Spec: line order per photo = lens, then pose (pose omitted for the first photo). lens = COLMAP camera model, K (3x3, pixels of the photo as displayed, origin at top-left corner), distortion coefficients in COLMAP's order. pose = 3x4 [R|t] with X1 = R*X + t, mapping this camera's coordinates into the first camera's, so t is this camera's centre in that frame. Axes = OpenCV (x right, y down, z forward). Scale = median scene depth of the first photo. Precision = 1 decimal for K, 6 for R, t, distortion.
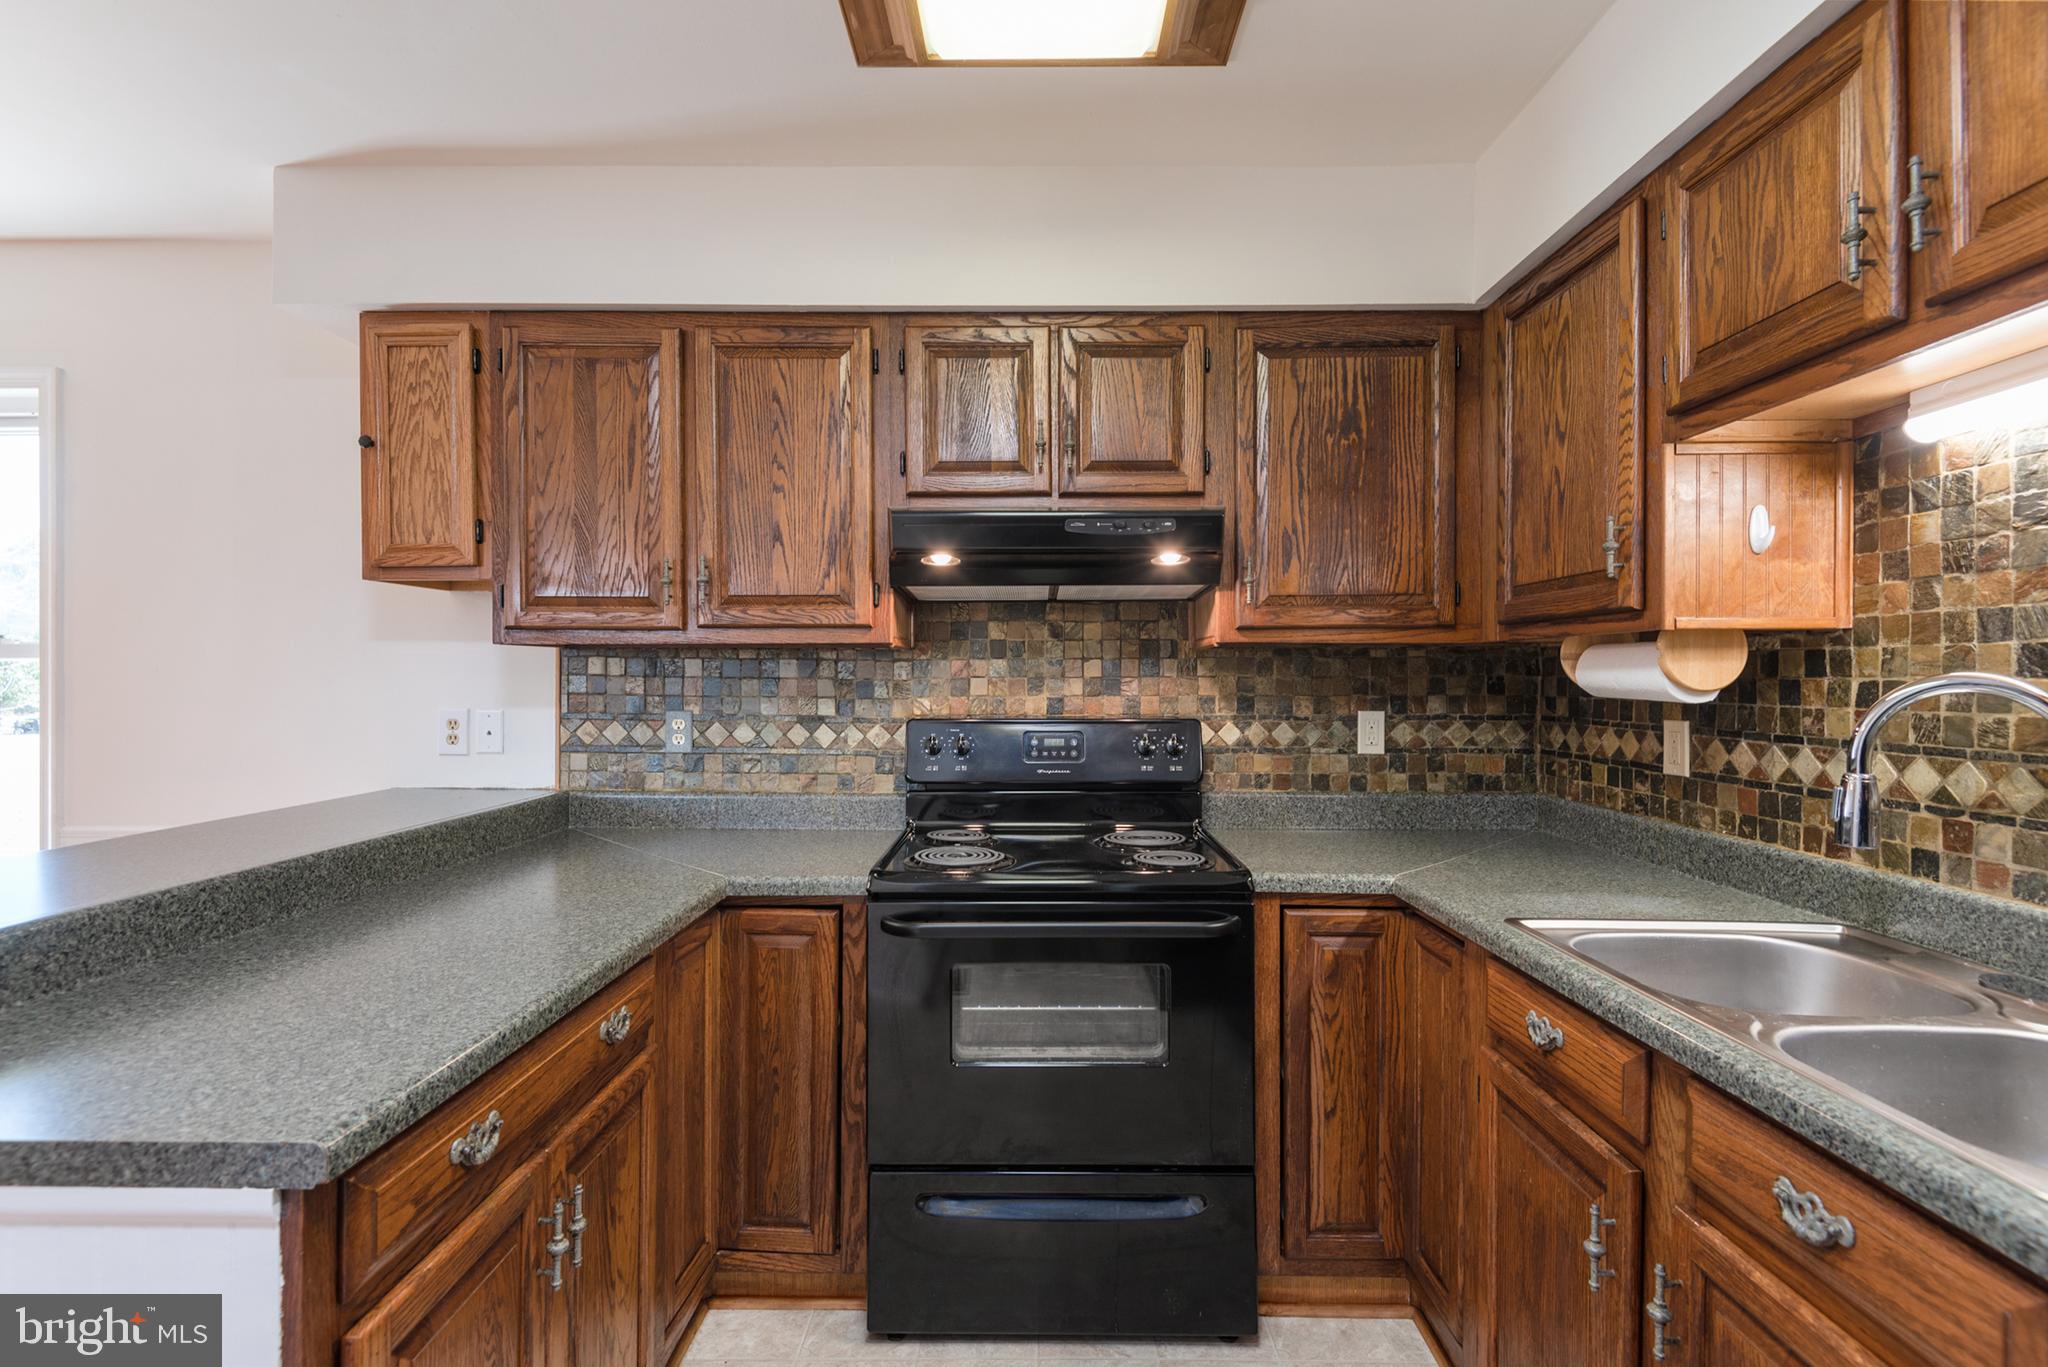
lens RADIAL K [[938.8, 0, 1019.3], [0, 938.8, 680.8], [0, 0, 1]] dist [0.007583, -0.005627]
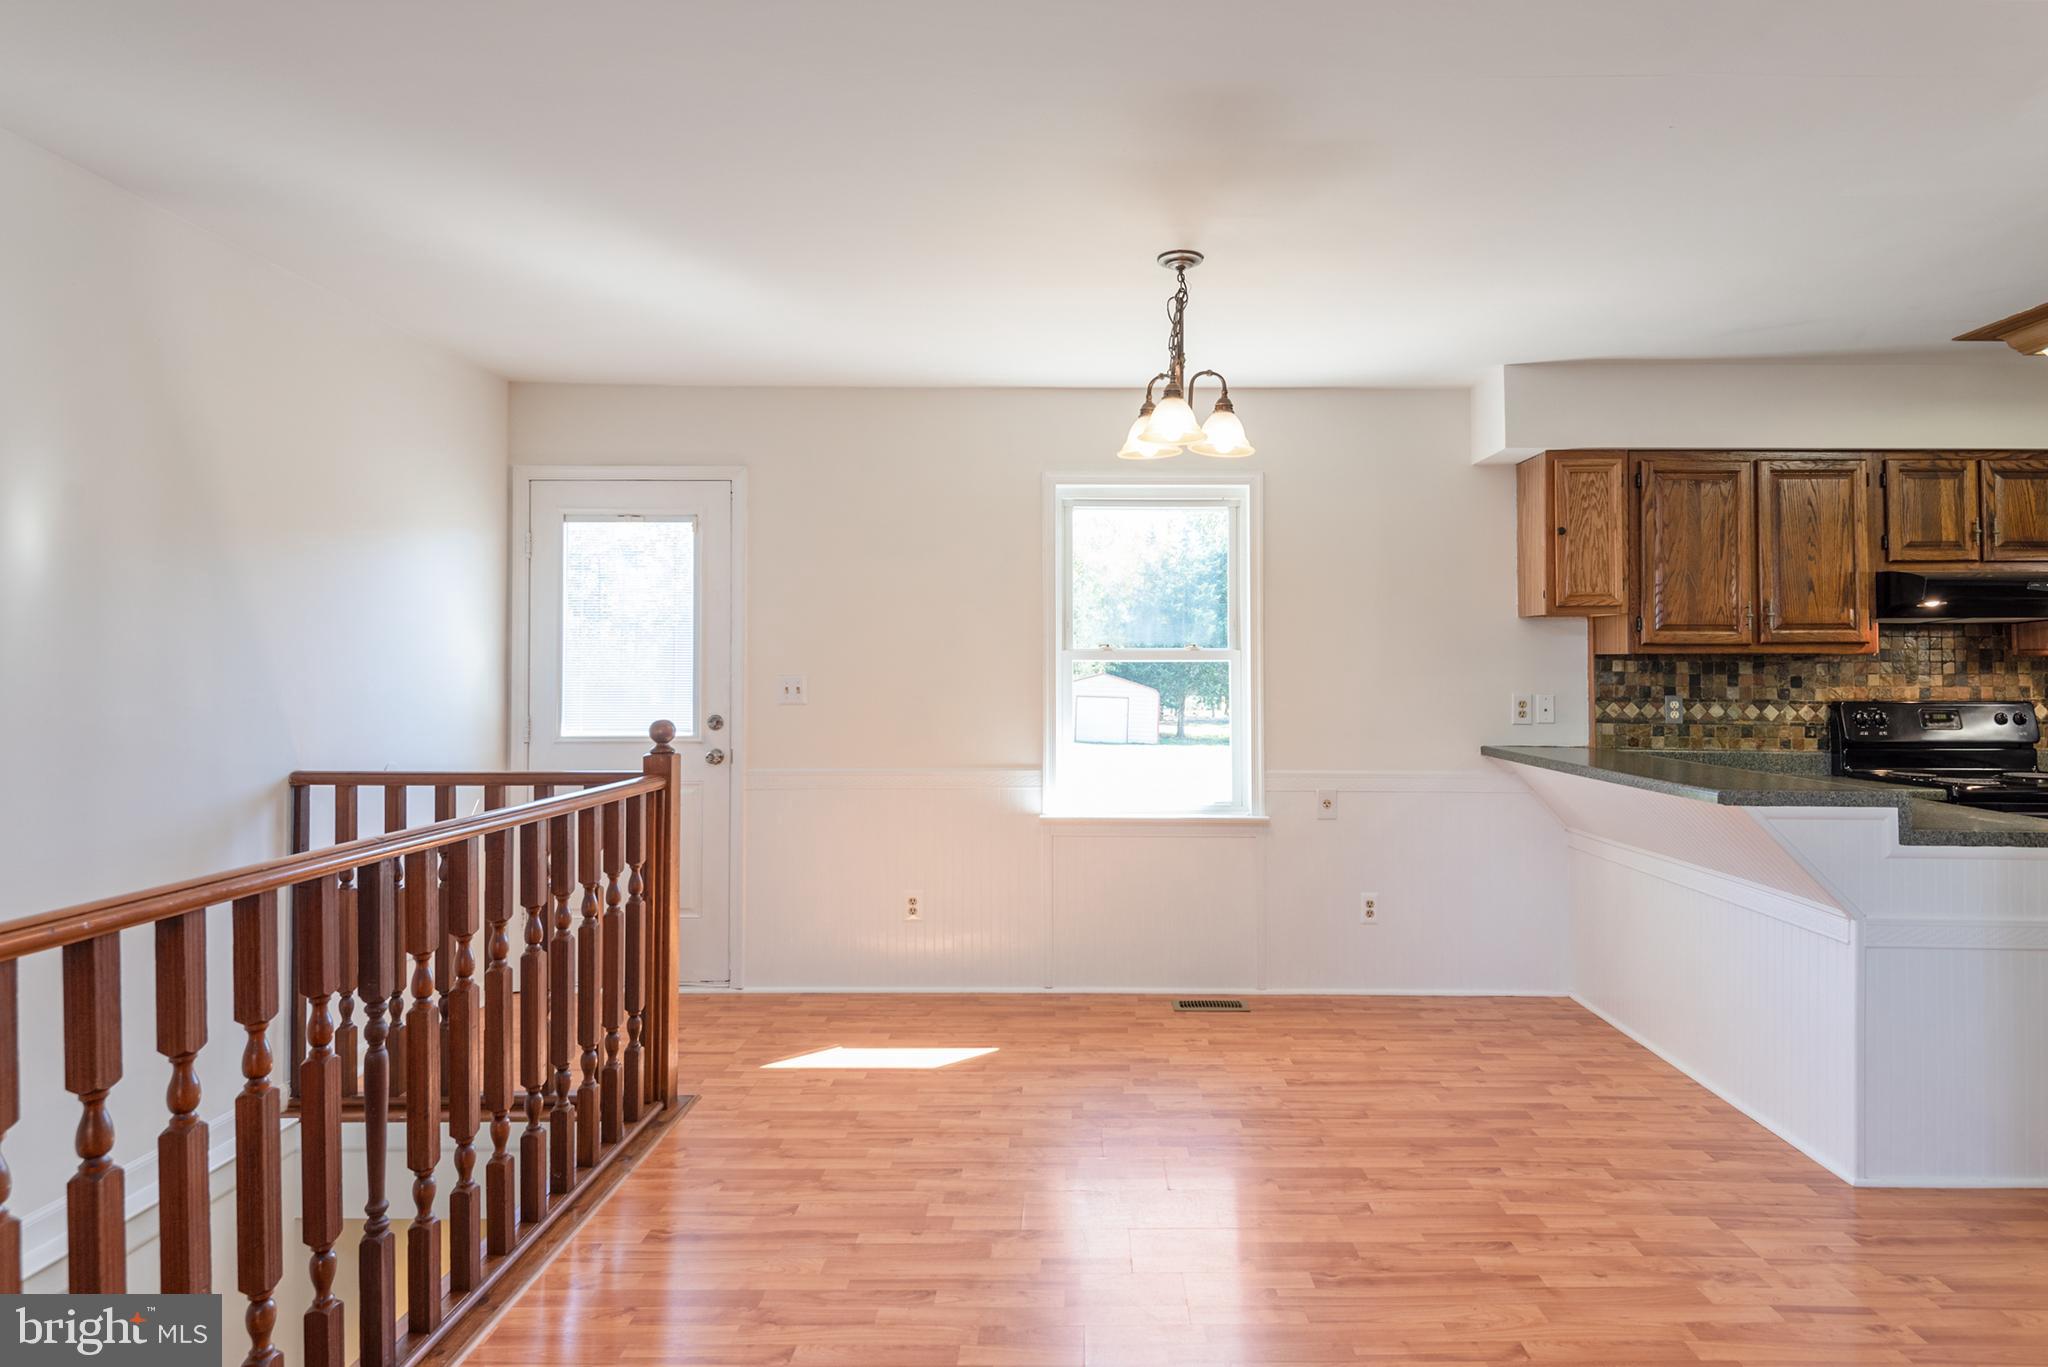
lens RADIAL K [[1143.2, 0, 1064.9], [0, 1143.2, 636.1], [0, 0, 1]] dist [0.028358, -0.014177]
pose [[0.999999, 0.001063, -0.000310, -1.553436], [-0.001073, 0.999448, -0.033197, -0.001937], [0.000274, 0.033197, 0.999449, -0.999122]]
